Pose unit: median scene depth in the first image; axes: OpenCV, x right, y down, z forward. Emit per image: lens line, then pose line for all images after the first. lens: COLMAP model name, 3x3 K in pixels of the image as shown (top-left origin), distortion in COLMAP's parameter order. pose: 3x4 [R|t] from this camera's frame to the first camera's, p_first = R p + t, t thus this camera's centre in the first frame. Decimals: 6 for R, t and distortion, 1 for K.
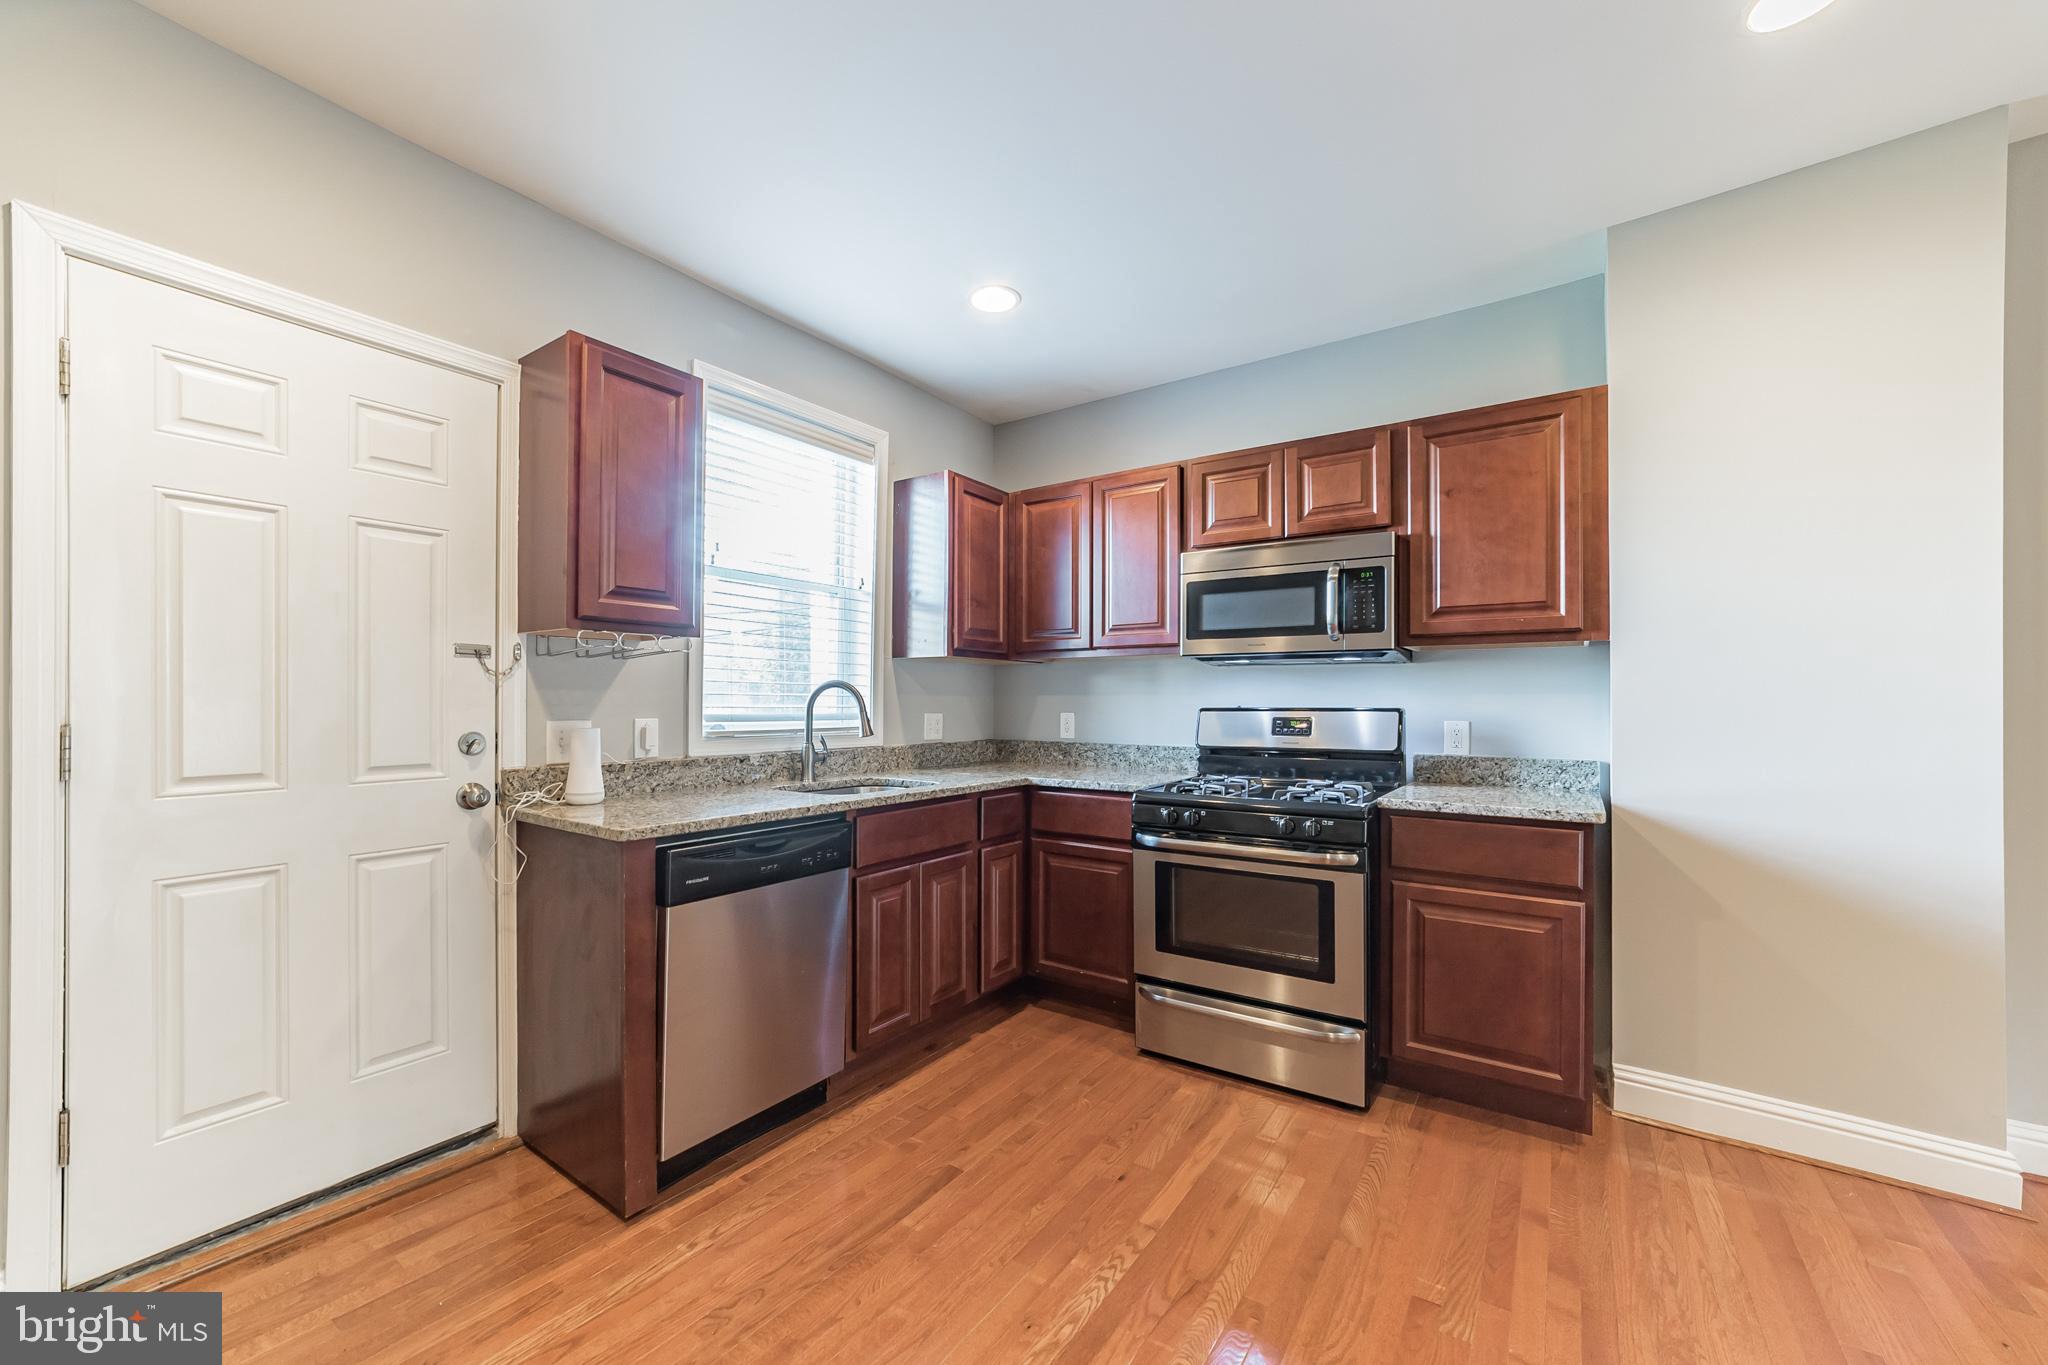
lens RADIAL K [[816.1, 0, 1024.8], [0, 816.1, 689.3], [0, 0, 1]] dist [-0.010794, 0.001740]
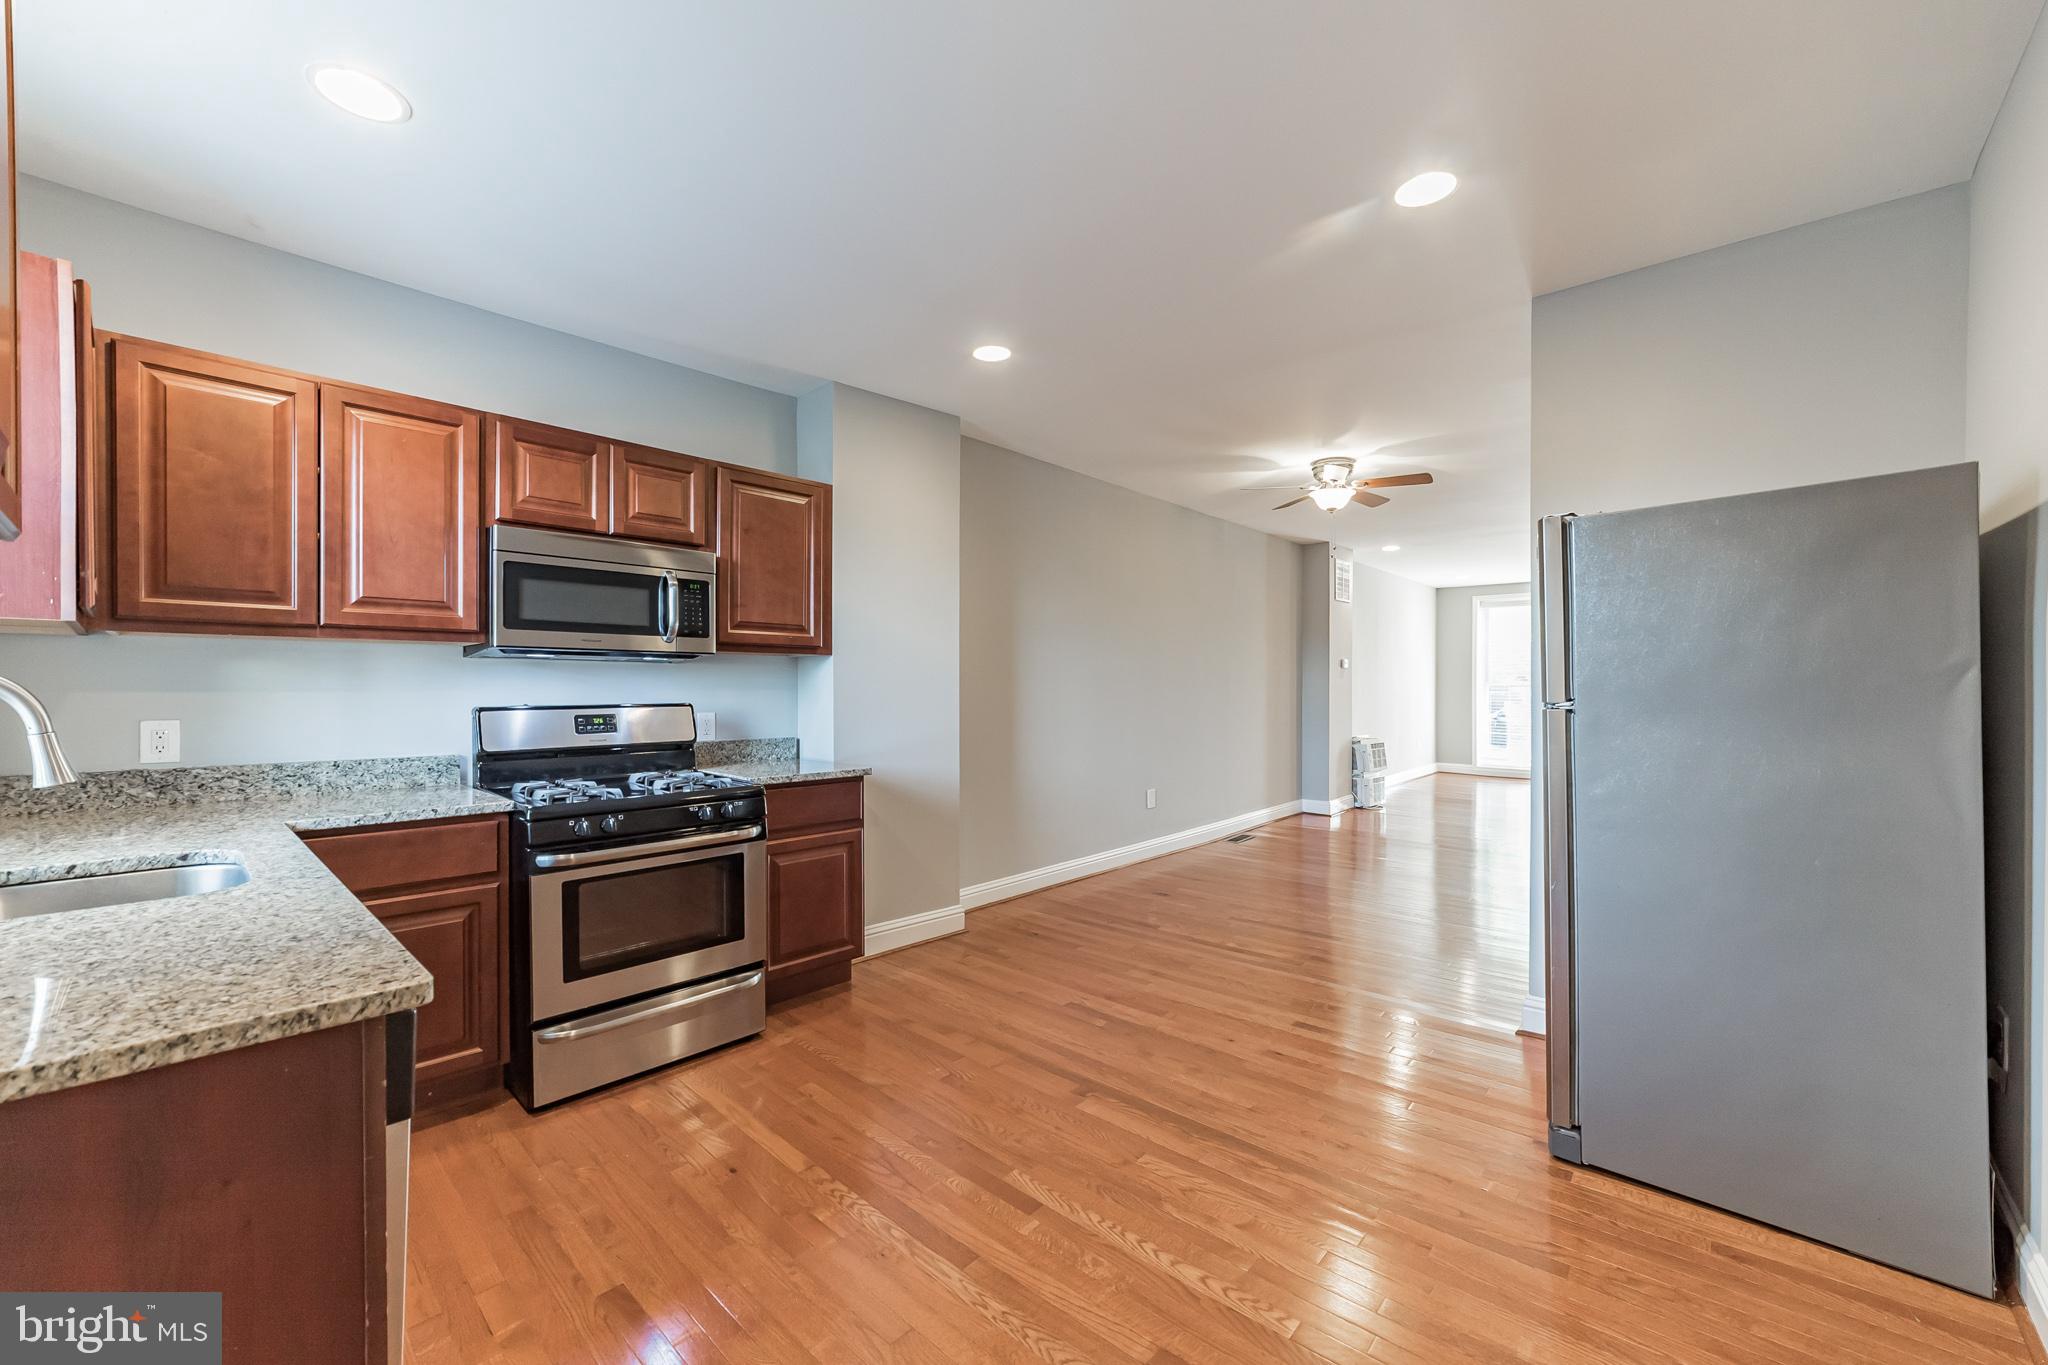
lens RADIAL K [[816.1, 0, 1039.1], [0, 816.1, 685.6], [0, 0, 1]] dist [-0.010794, 0.001740]
pose [[0.116503, 0.001110, 0.993190, -0.663932], [-0.014406, 0.999896, 0.000572, -0.010229], [-0.993086, -0.014374, 0.116507, 0.398444]]
